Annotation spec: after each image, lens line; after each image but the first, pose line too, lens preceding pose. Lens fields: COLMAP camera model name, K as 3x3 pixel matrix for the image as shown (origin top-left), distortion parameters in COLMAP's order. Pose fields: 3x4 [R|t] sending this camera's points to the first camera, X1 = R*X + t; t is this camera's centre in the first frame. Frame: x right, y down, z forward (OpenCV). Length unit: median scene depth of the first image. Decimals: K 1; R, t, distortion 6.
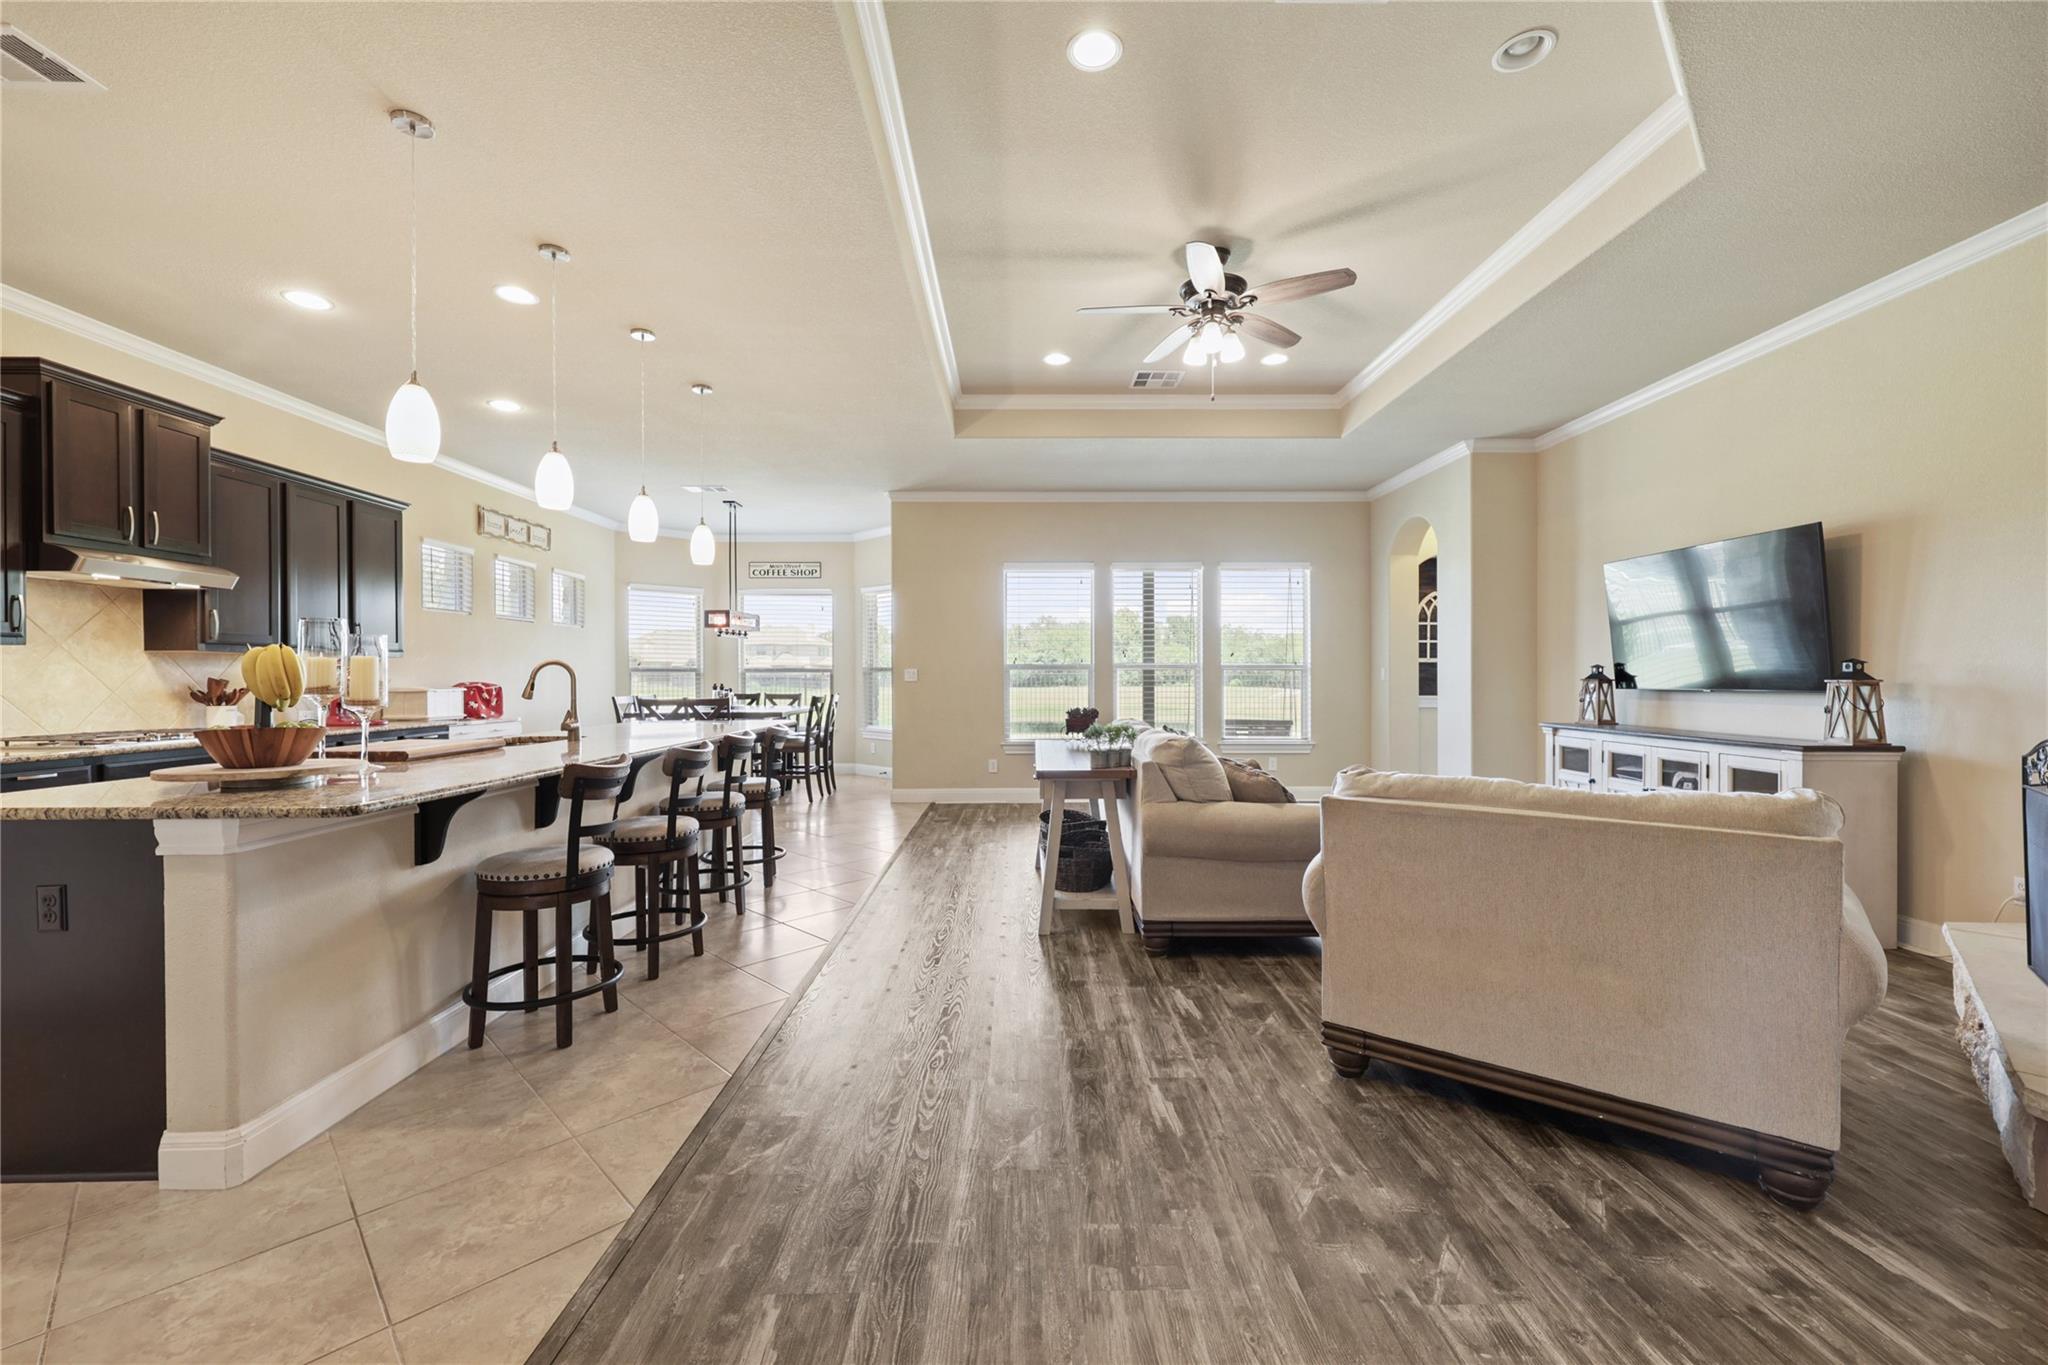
lens RADIAL K [[832.6, 0, 1020.3], [0, 832.6, 683.4], [0, 0, 1]] dist [0.002442, -0.000161]
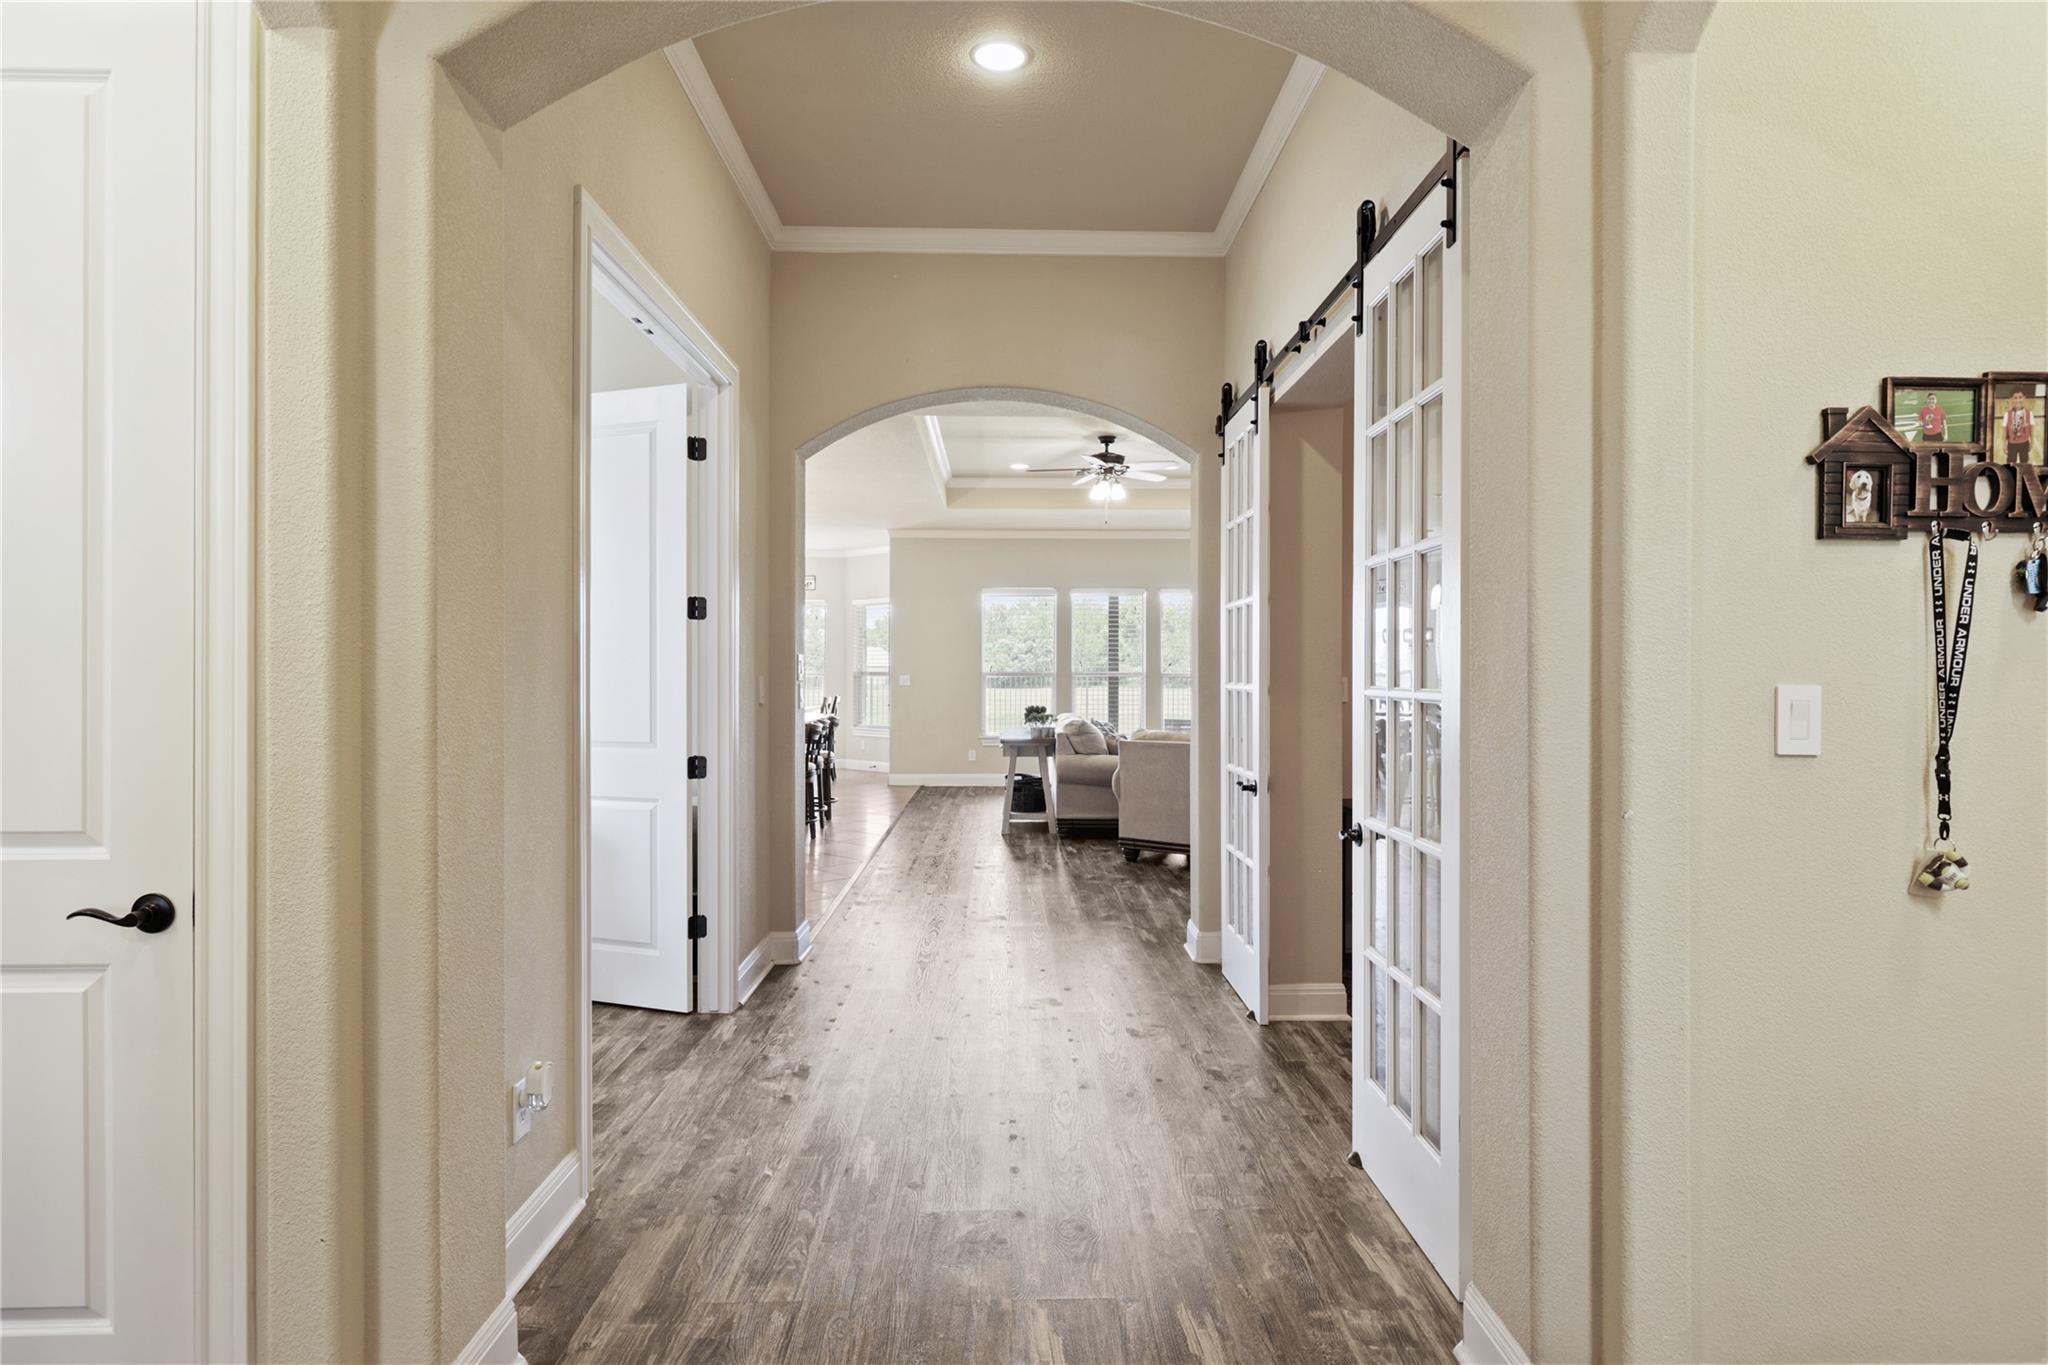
lens RADIAL K [[1153.4, 0, 1032.8], [0, 1153.4, 678.7], [0, 0, 1]] dist [0.001085, 0.000174]
pose [[0.999664, 0.005120, 0.025428, 0.013862], [-0.005075, 0.999985, -0.001832, -0.010594], [-0.025437, 0.001702, 0.999675, -0.803429]]
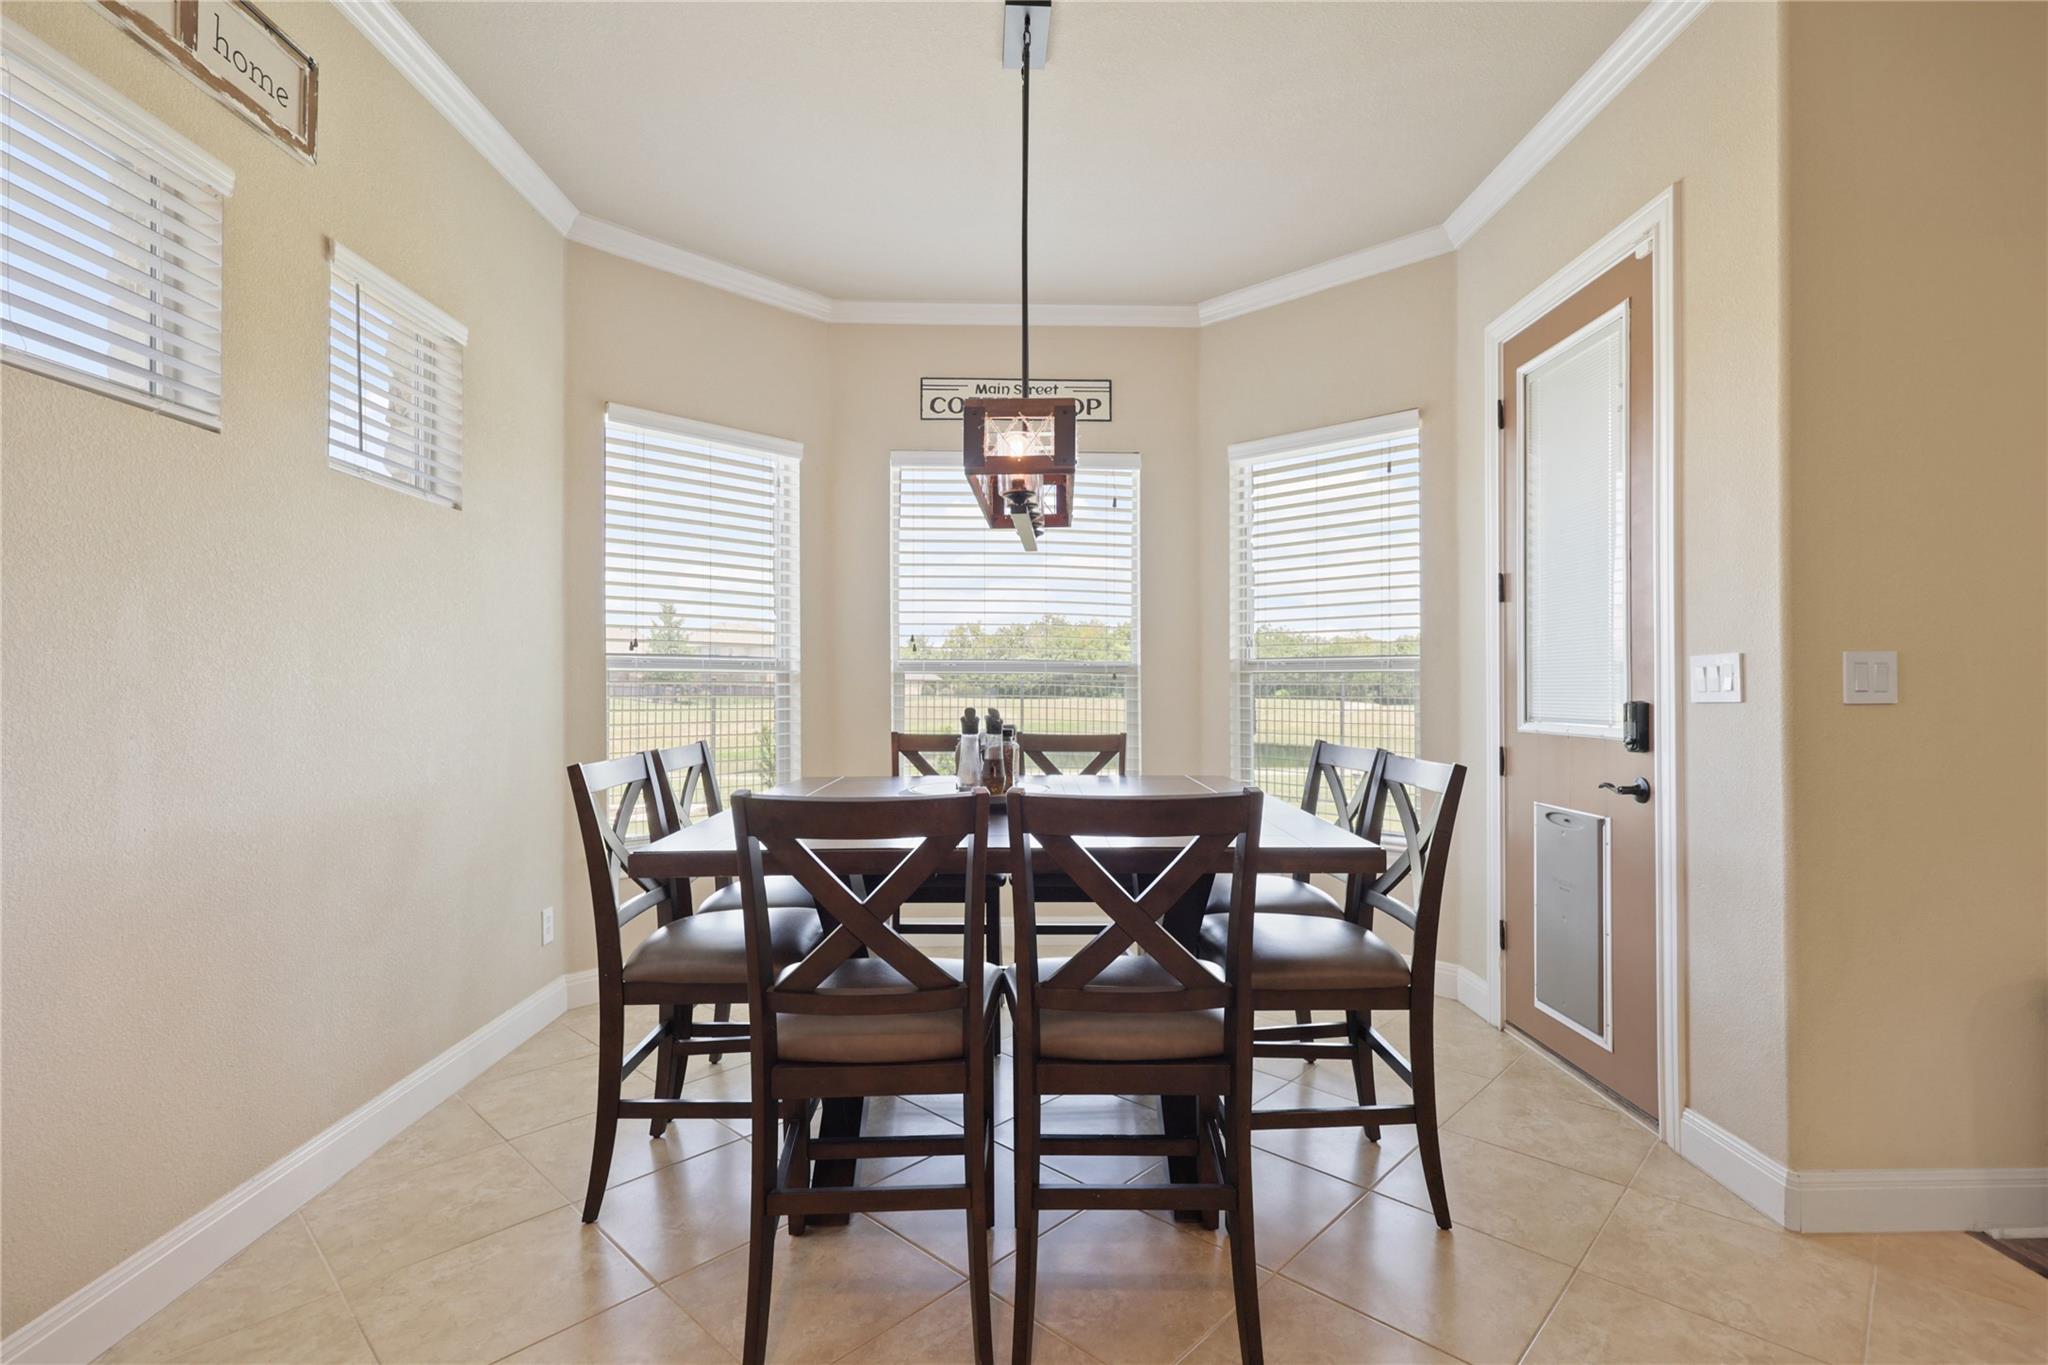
lens RADIAL K [[969.3, 0, 1026.3], [0, 969.3, 682.9], [0, 0, 1]] dist [0.002723, -0.000250]
pose [[0.999462, 0.003969, 0.032555, -0.435167], [-0.003600, 0.999929, -0.011391, -0.005180], [-0.032598, 0.011267, 0.999405, 0.845873]]
